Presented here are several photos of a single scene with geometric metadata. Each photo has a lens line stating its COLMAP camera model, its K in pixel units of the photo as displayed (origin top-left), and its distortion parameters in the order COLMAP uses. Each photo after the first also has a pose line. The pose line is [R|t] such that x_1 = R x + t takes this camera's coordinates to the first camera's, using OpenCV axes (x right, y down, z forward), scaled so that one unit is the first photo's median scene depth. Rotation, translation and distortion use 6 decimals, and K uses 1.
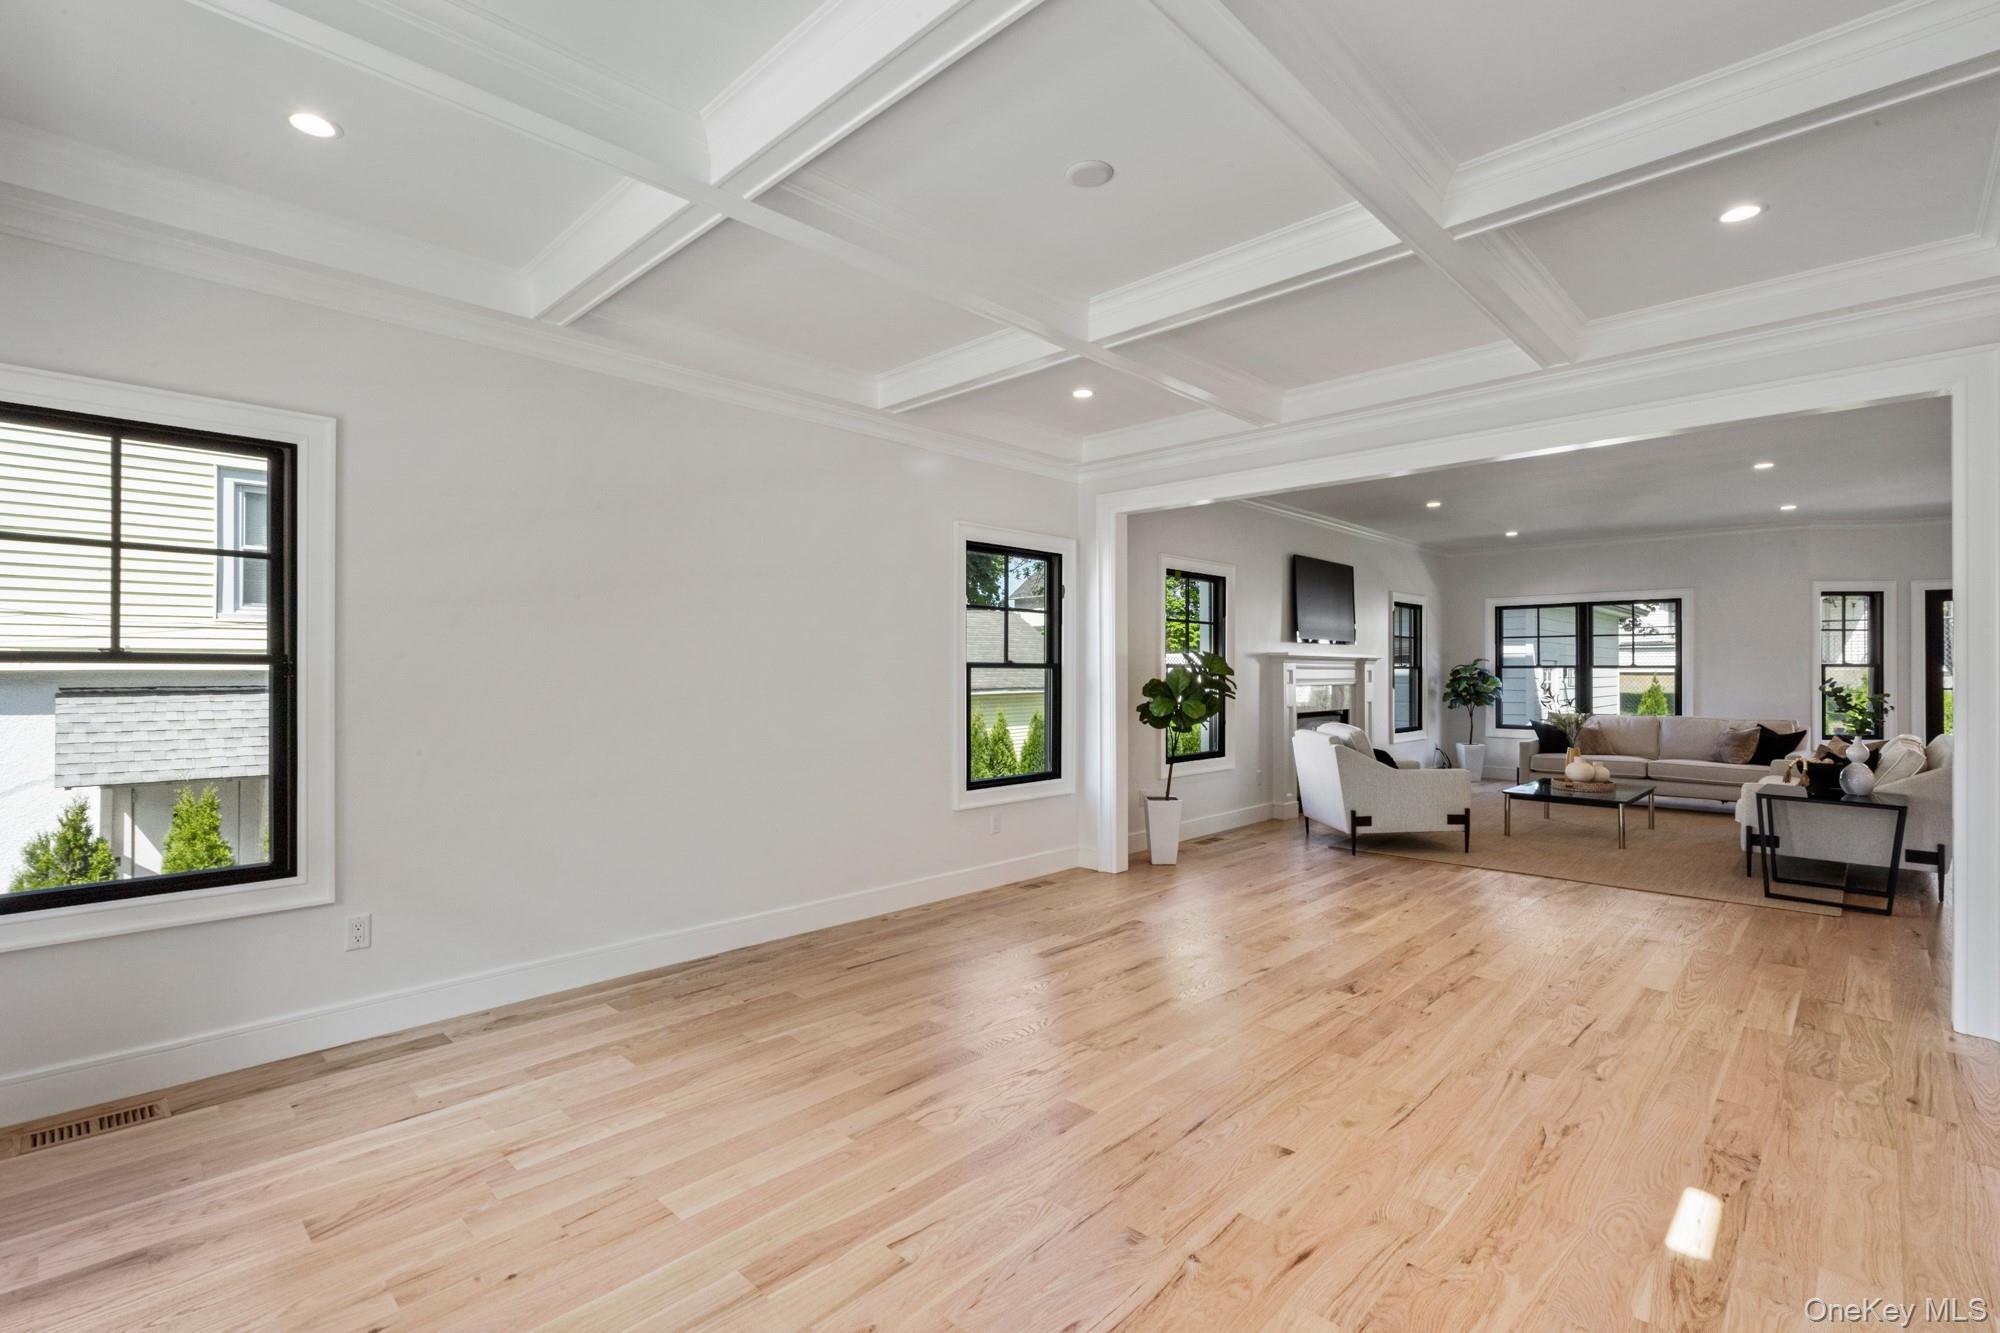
lens RADIAL K [[918.3, 0, 983.0], [0, 918.3, 662.8], [0, 0, 1]] dist [-0.007233, 0.002241]
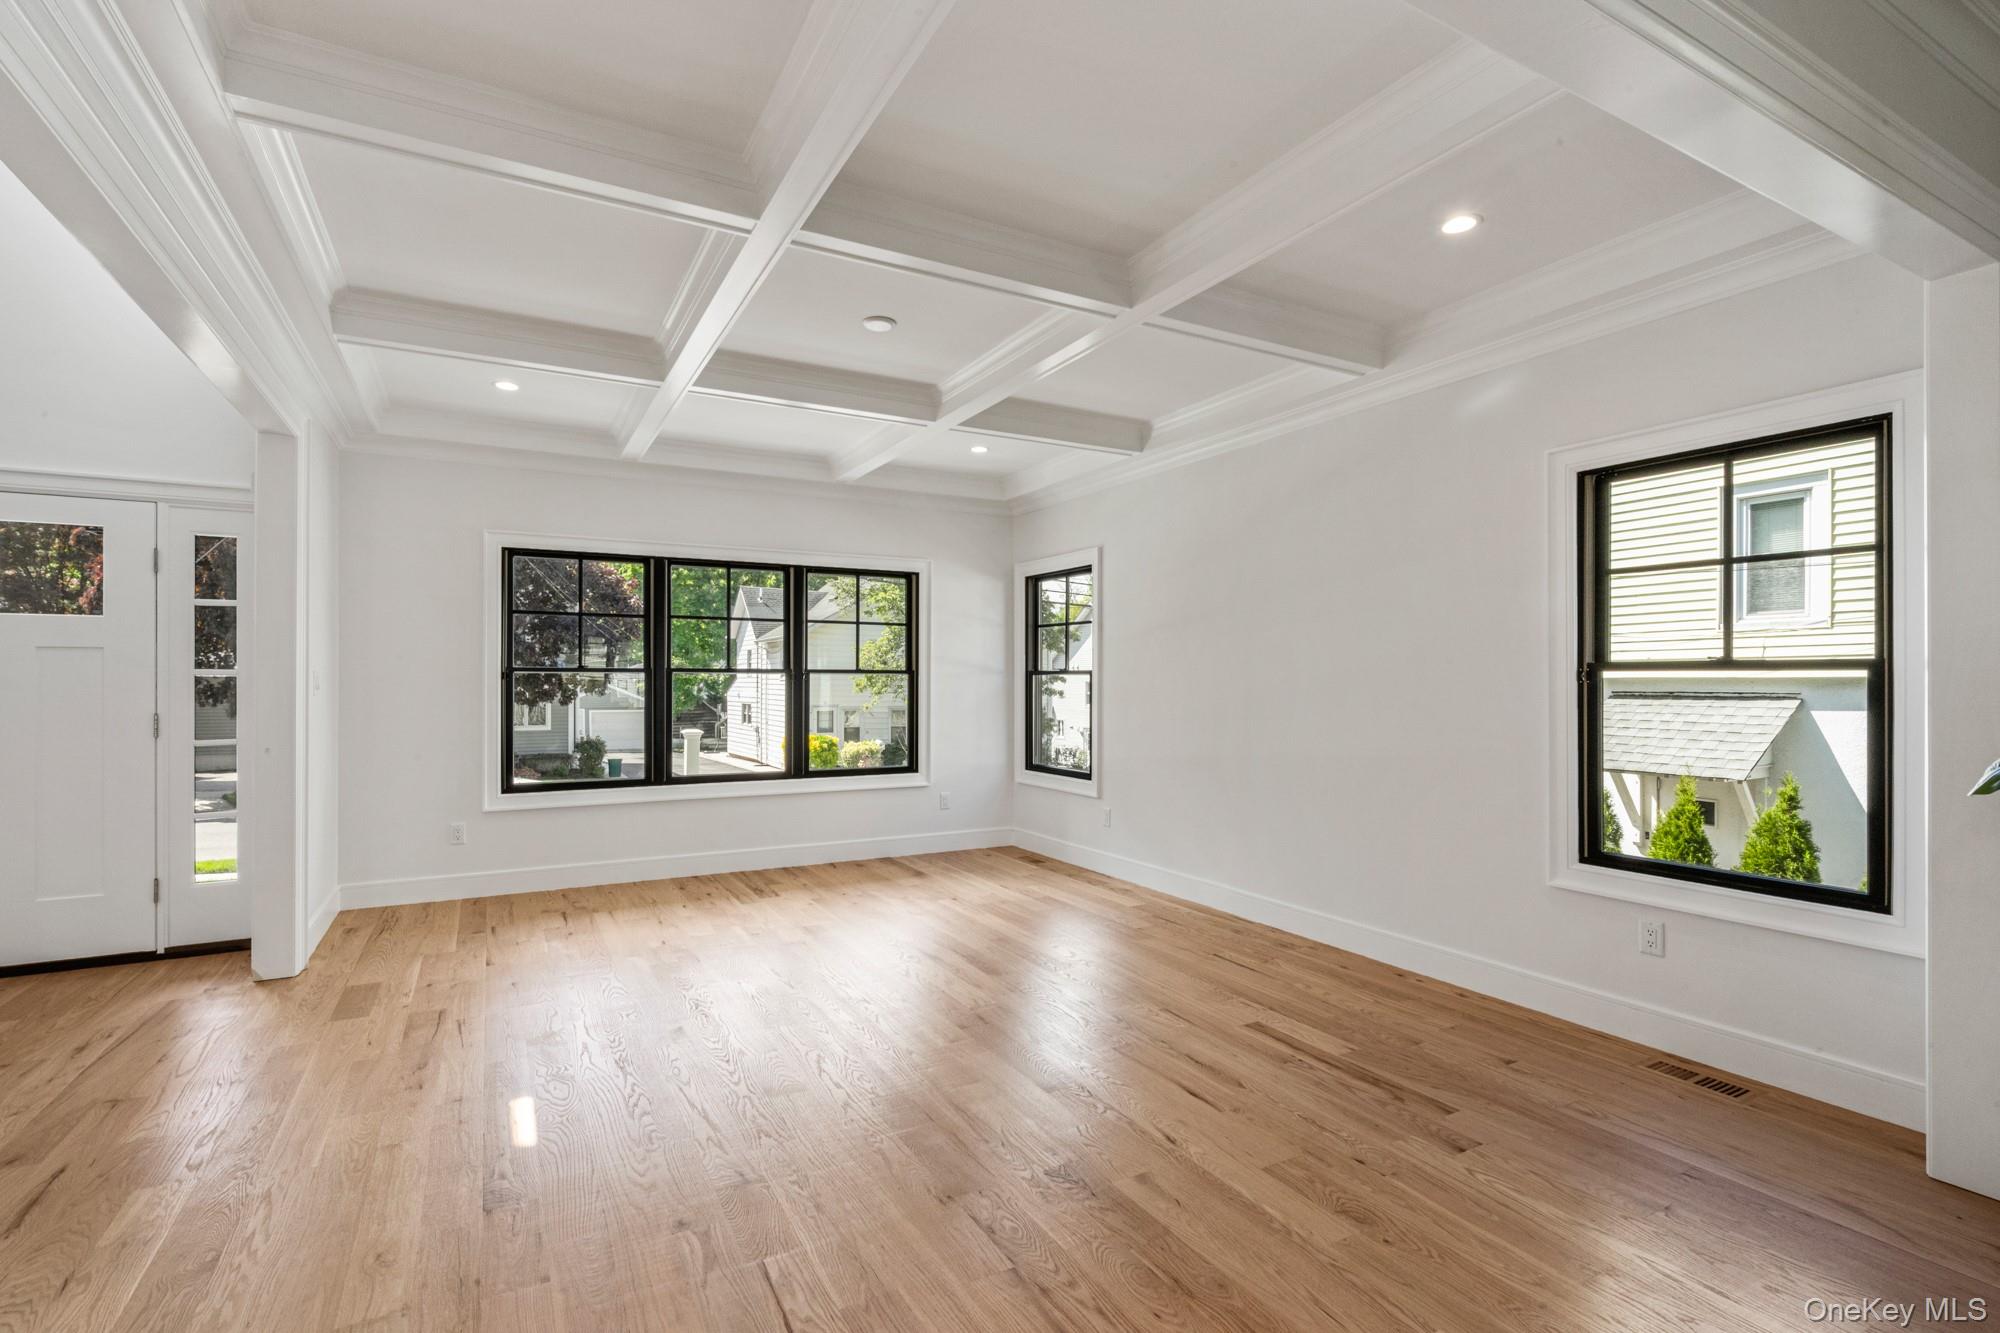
lens RADIAL K [[918.3, 0, 981.8], [0, 918.3, 674.9], [0, 0, 1]] dist [-0.007233, 0.002241]
pose [[-0.296773, -0.003681, -0.954941, 0.940366], [0.008884, 0.999939, -0.006616, 0.010561], [0.954907, -0.010447, -0.296722, 1.040004]]
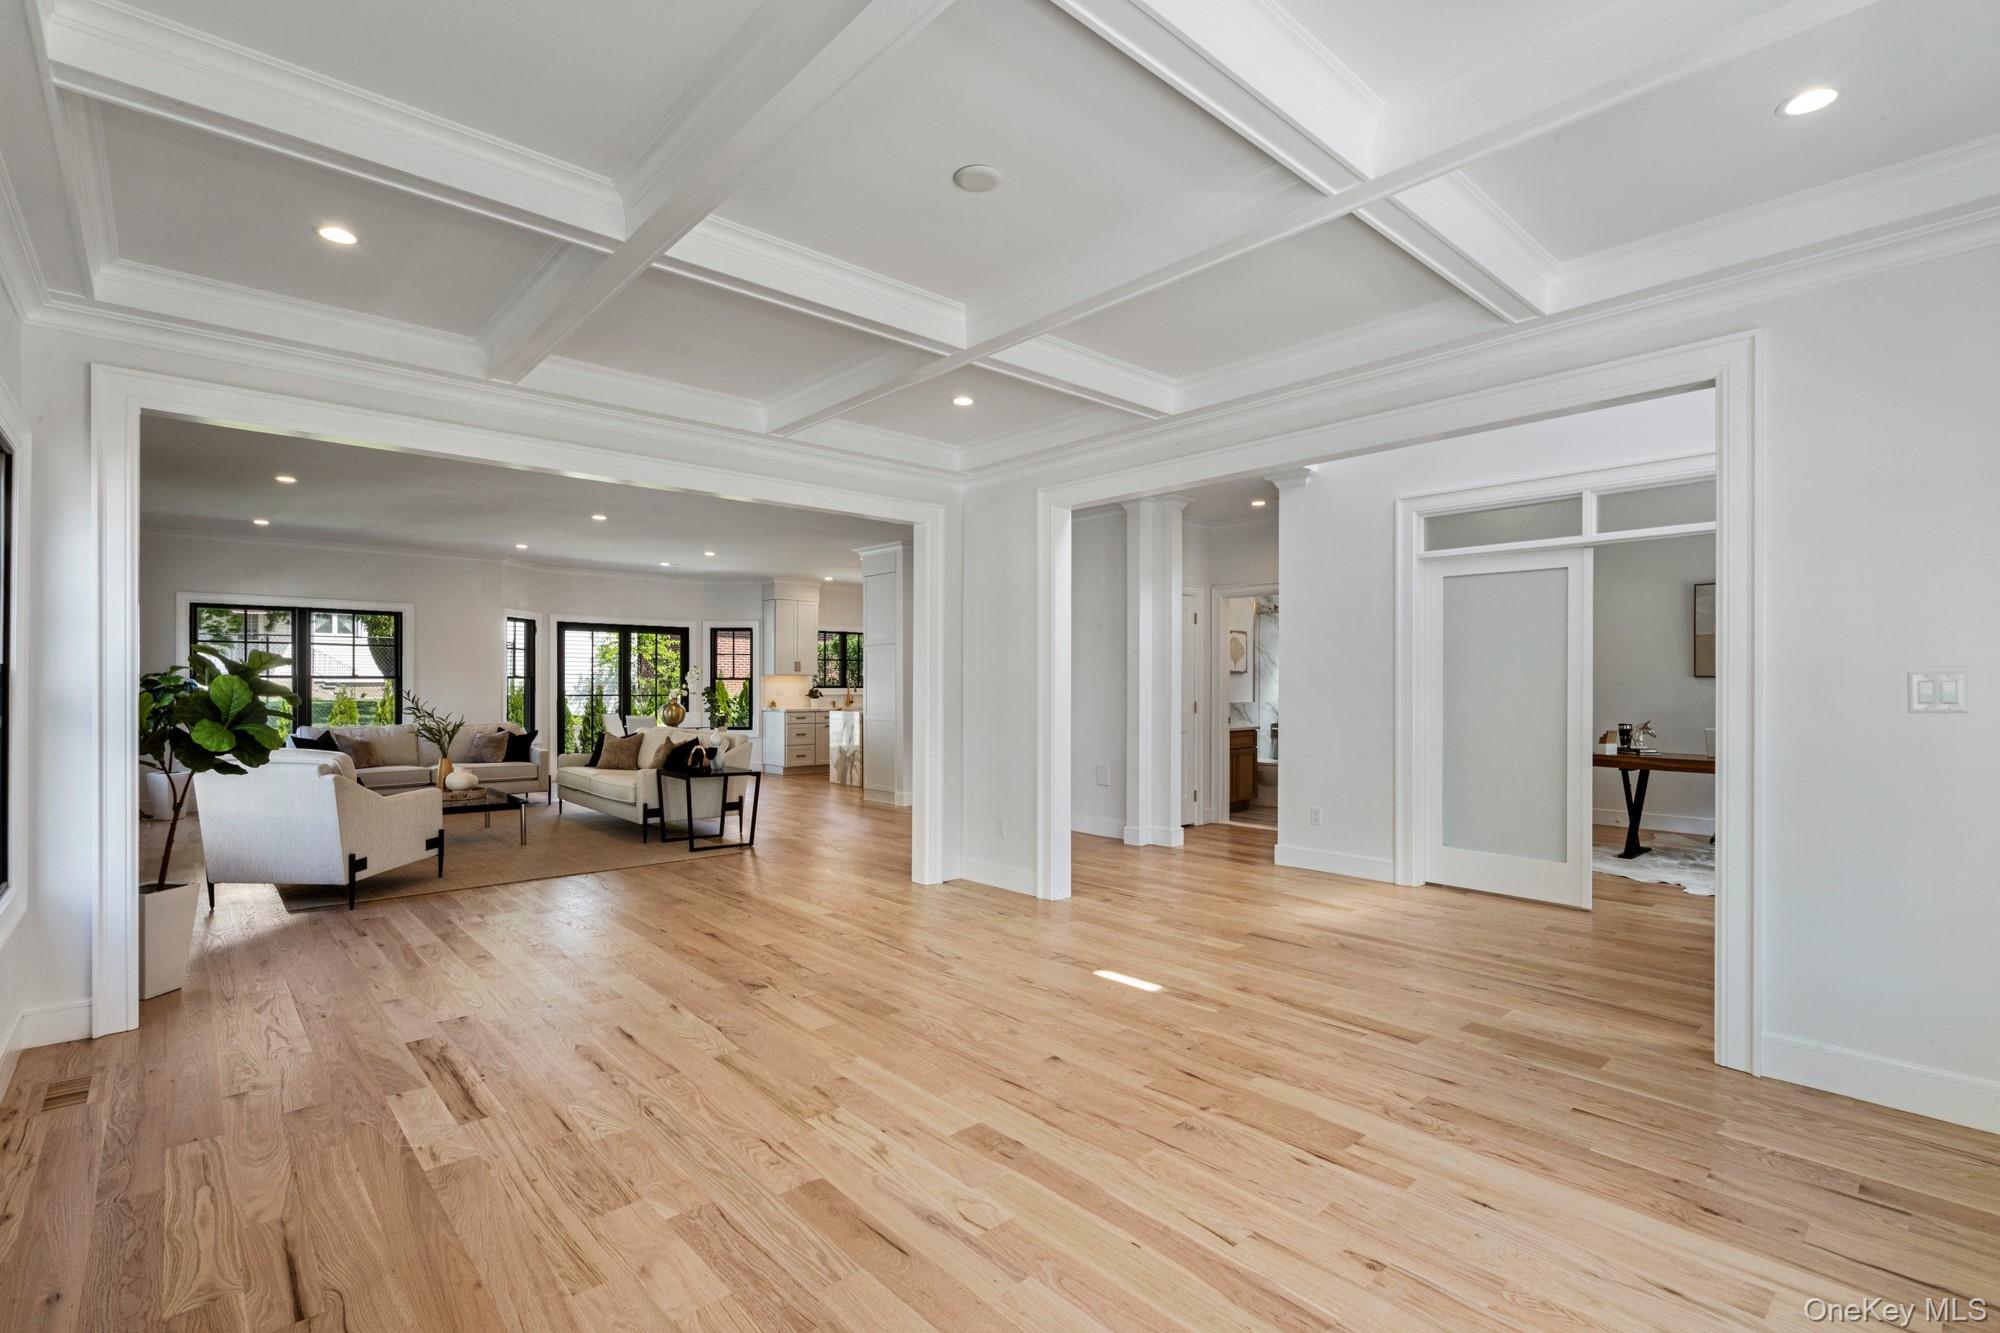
lens RADIAL K [[918.3, 0, 996.2], [0, 918.3, 682.7], [0, 0, 1]] dist [-0.007233, 0.002241]
pose [[0.060729, 0.001289, 0.998153, -0.575057], [-0.011603, 0.999933, -0.000585, 0.006853], [-0.998087, -0.011546, 0.060740, 0.610161]]
